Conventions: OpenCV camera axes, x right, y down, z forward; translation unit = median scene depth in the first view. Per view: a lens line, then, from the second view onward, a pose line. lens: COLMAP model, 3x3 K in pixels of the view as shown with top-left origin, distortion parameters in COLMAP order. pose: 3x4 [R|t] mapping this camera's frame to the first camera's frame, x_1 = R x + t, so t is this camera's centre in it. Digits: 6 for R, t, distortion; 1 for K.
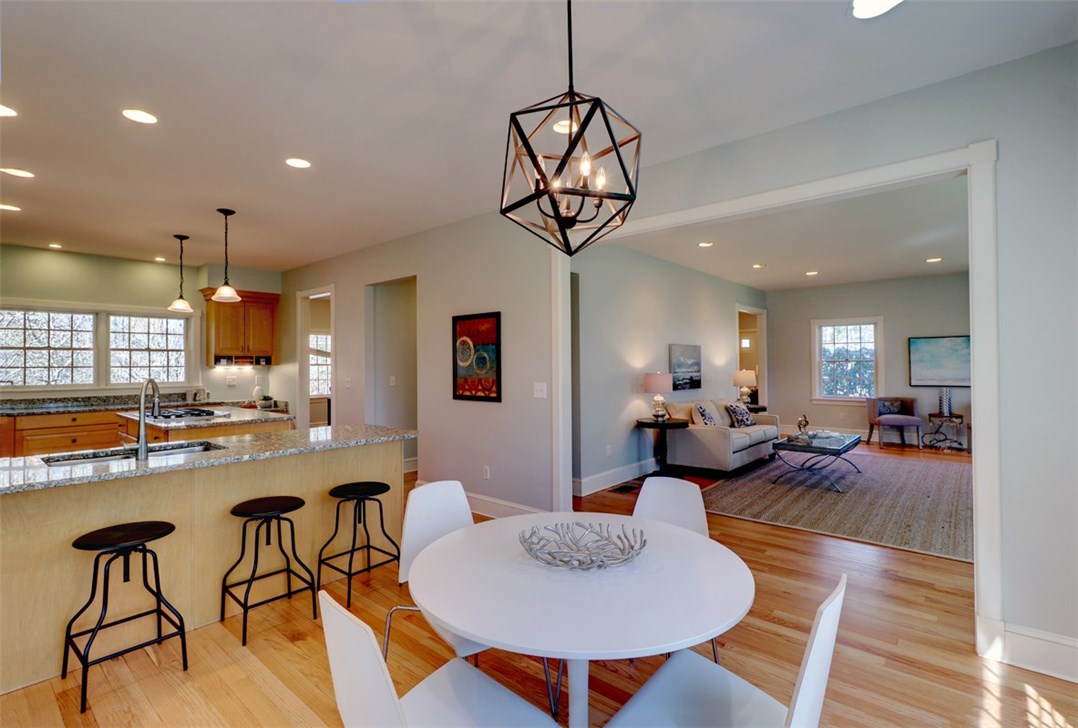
lens RADIAL K [[495.1, 0, 534.1], [0, 495.1, 358.7], [0, 0, 1]] dist [0.006608, -0.001677]
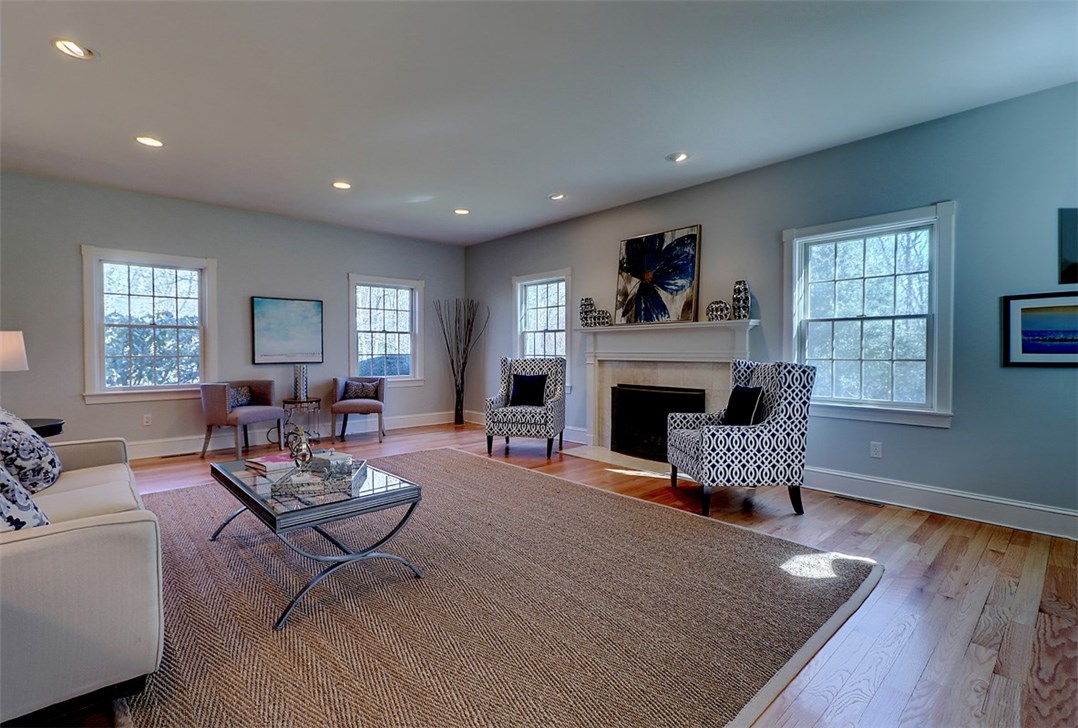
lens RADIAL K [[495.1, 0, 537.2], [0, 495.1, 358.8], [0, 0, 1]] dist [0.006608, -0.001677]
pose [[0.109473, -0.012220, 0.993915, 0.112202], [-0.012462, 0.999829, 0.013666, 0.037791], [-0.993912, -0.013883, 0.109302, 0.605572]]
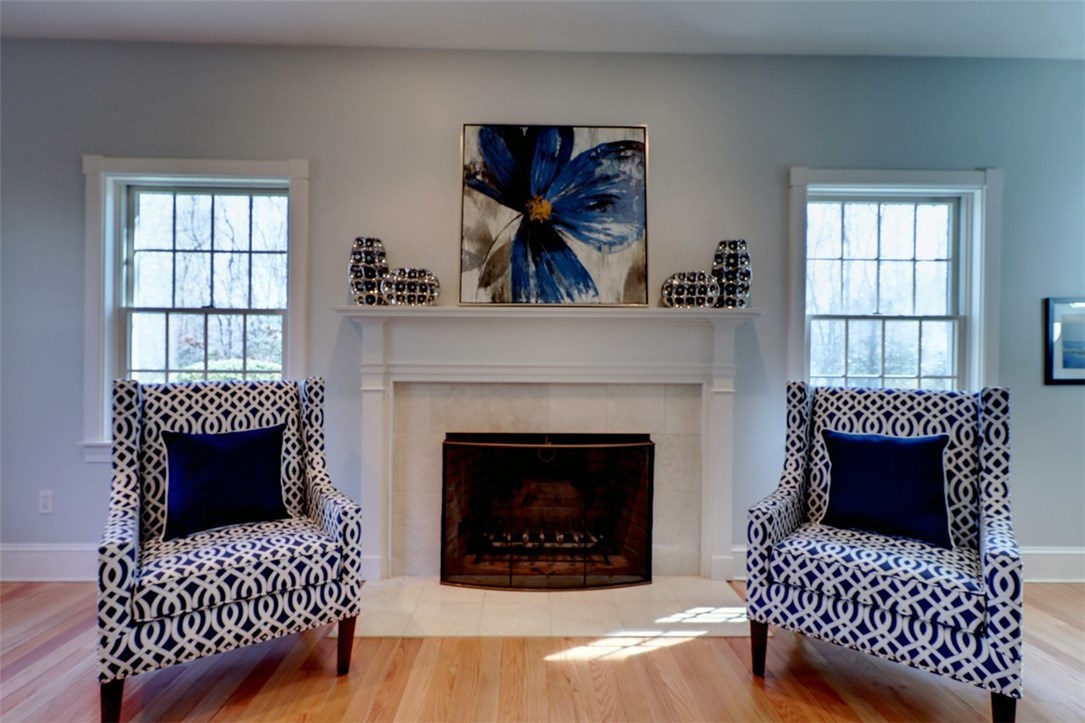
lens RADIAL K [[529.7, 0, 538.9], [0, 529.7, 362.0], [0, 0, 1]] dist [0.005463, -0.001251]
pose [[-0.675427, -0.007394, 0.737390, 0.581434], [-0.012532, 0.999920, -0.001452, 0.034309], [-0.737321, -0.010222, -0.675466, 0.780545]]
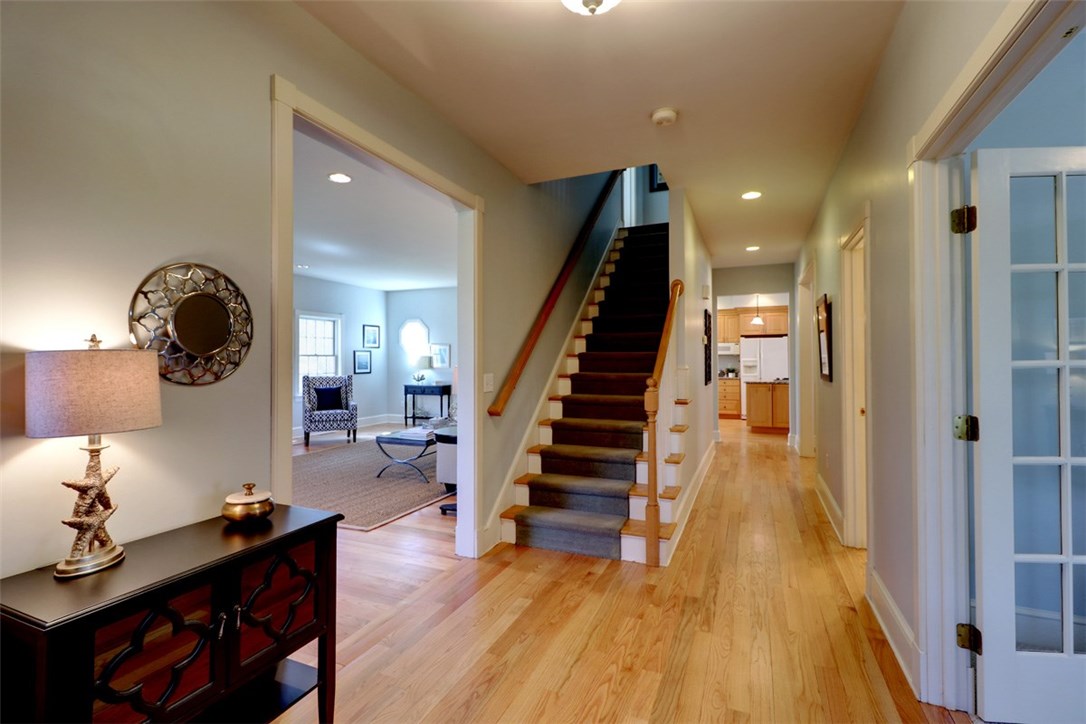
lens RADIAL K [[498.8, 0, 535.8], [0, 498.8, 356.8], [0, 0, 1]] dist [0.006608, -0.001677]
pose [[-0.949766, 0.007894, -0.312861, 0.575436], [0.014816, 0.999695, -0.019754, 0.031981], [0.312610, -0.023397, -0.949593, 1.684996]]
